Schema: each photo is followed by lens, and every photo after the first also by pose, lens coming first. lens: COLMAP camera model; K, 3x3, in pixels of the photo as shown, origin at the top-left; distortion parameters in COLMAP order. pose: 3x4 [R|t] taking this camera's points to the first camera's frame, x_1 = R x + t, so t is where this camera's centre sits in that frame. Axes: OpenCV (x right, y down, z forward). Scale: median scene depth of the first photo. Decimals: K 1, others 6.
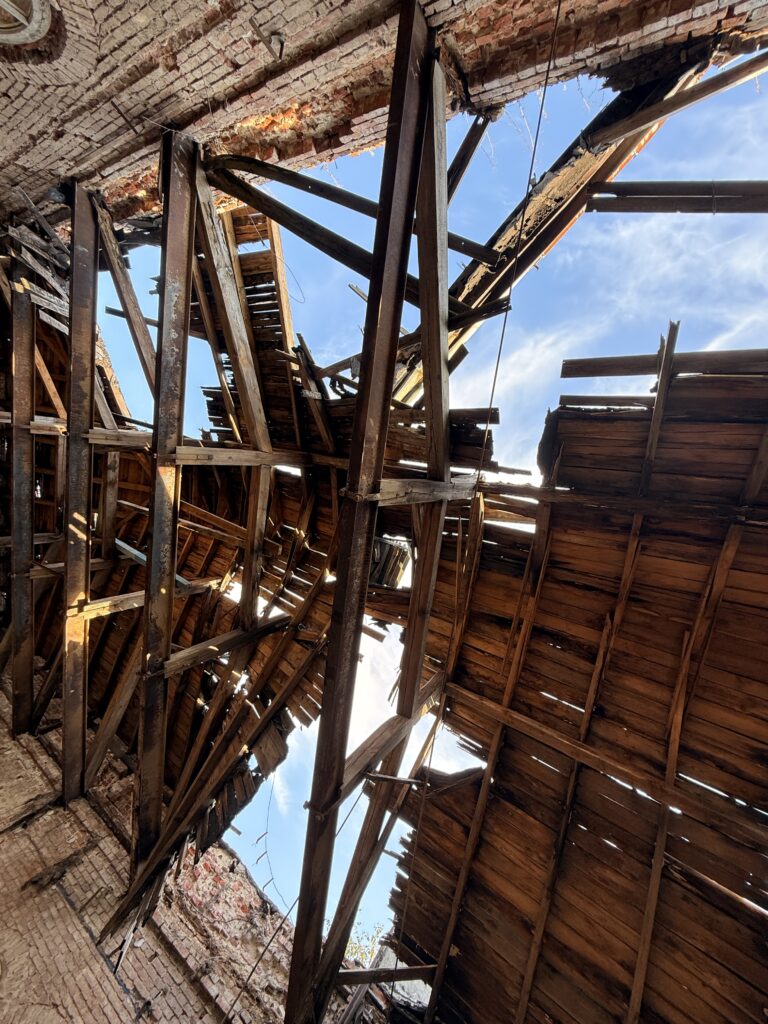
lens RADIAL K [[406.4, 0, 384.0], [0, 406.4, 512.0], [0, 0, 1]] dist [0.000068, 0.000209]
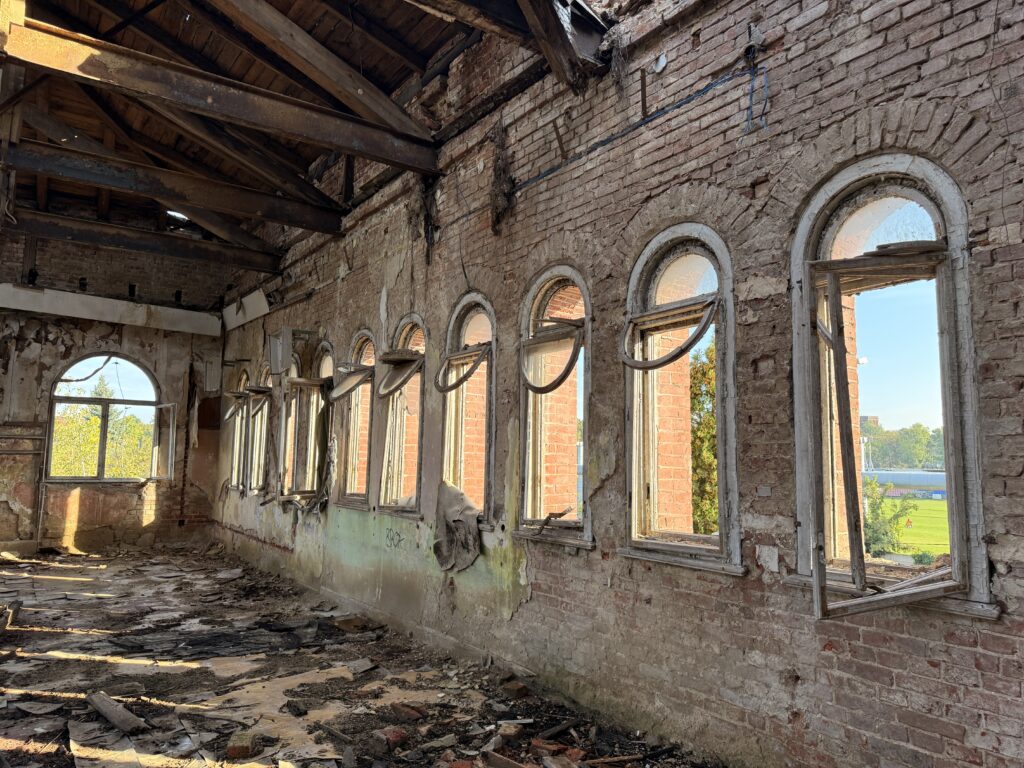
lens RADIAL K [[724.0, 0, 512.0], [0, 724.0, 384.0], [0, 0, 1]] dist [0.064395, -0.078331]
pose [[0.387805, -0.608050, -0.692735, -0.292418], [0.905831, 0.112371, 0.408465, 0.574966], [-0.170524, -0.785906, 0.594369, 0.196275]]
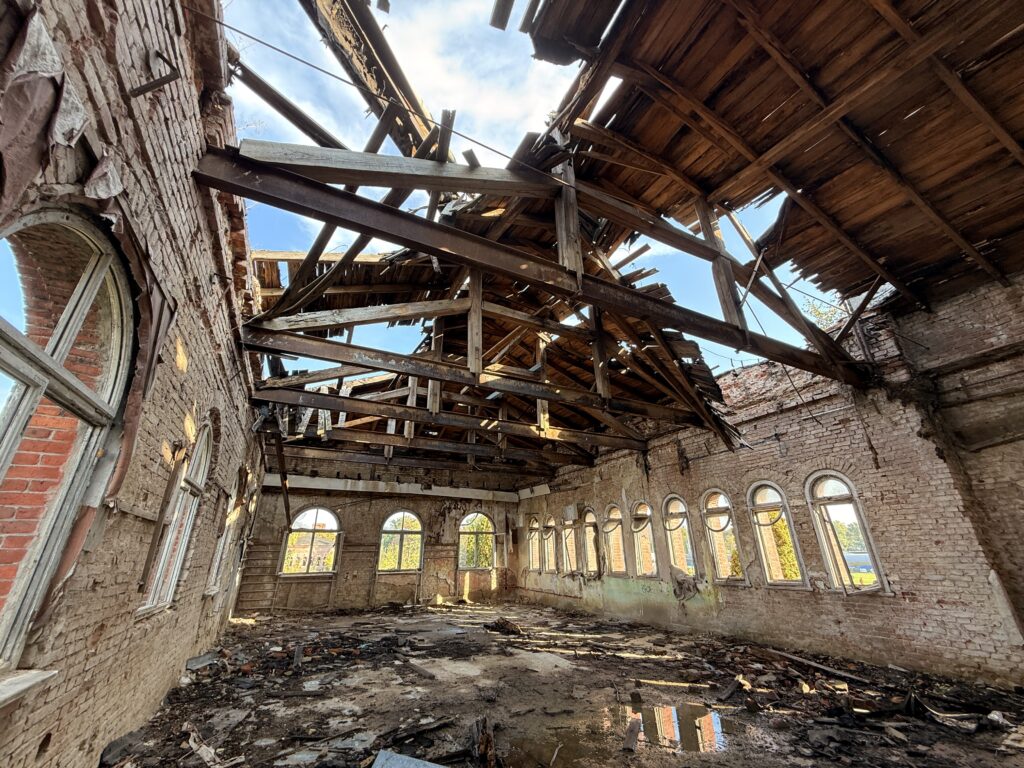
lens RADIAL K [[405.4, 0, 512.0], [0, 405.4, 384.0], [0, 0, 1]] dist [0.000536, 0.000436]
pose [[0.258600, -0.809050, -0.527792, 0.214659], [0.959134, 0.150097, 0.239859, -0.325391], [-0.114838, -0.568251, 0.814803, -0.170486]]
